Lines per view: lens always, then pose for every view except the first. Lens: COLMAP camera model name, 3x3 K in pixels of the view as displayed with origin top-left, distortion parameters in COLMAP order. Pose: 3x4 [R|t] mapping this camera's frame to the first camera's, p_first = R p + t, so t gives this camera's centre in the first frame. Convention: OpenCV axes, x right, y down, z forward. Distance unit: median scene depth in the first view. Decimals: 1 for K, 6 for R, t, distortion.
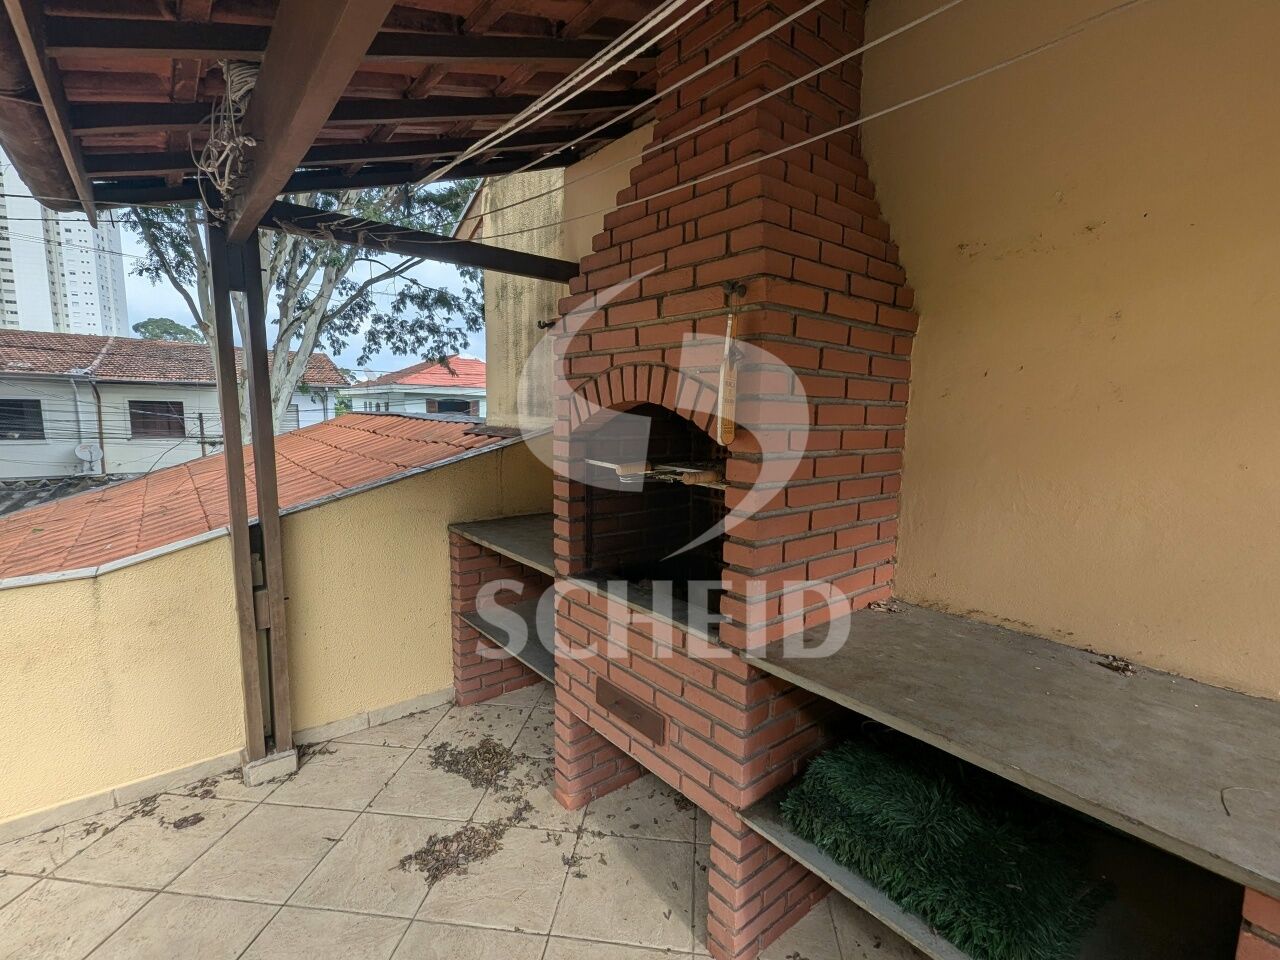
lens RADIAL K [[586.5, 0, 641.1], [0, 586.5, 481.9], [0, 0, 1]] dist [0.006025, -0.000859]
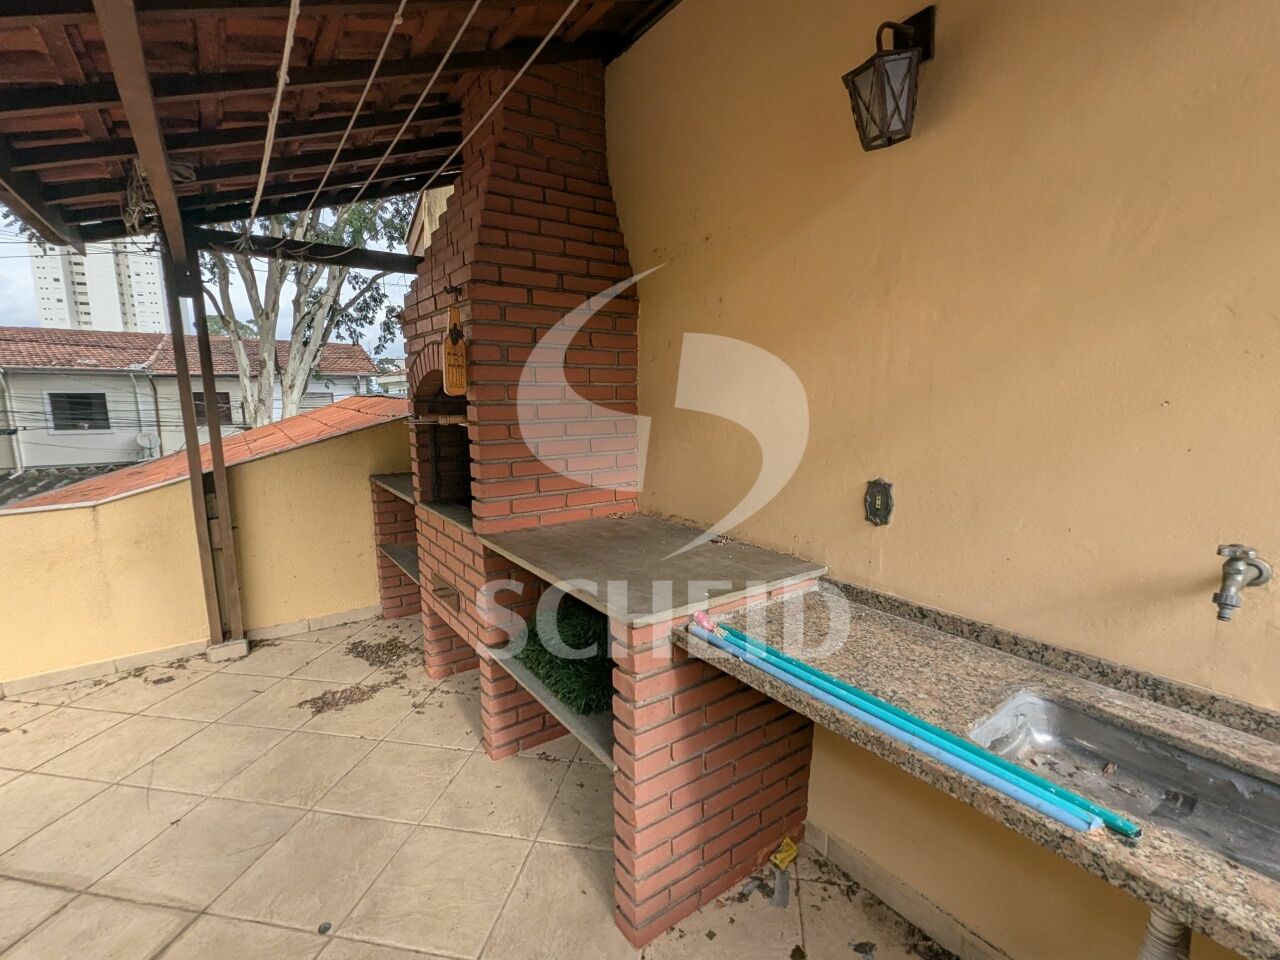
lens RADIAL K [[586.5, 0, 638.2], [0, 586.5, 480.7], [0, 0, 1]] dist [0.006025, -0.000859]
pose [[0.997408, -0.010645, -0.071158, 0.403371], [0.012501, 0.999592, 0.025689, 0.069264], [0.070856, -0.026512, 0.997134, -0.264617]]
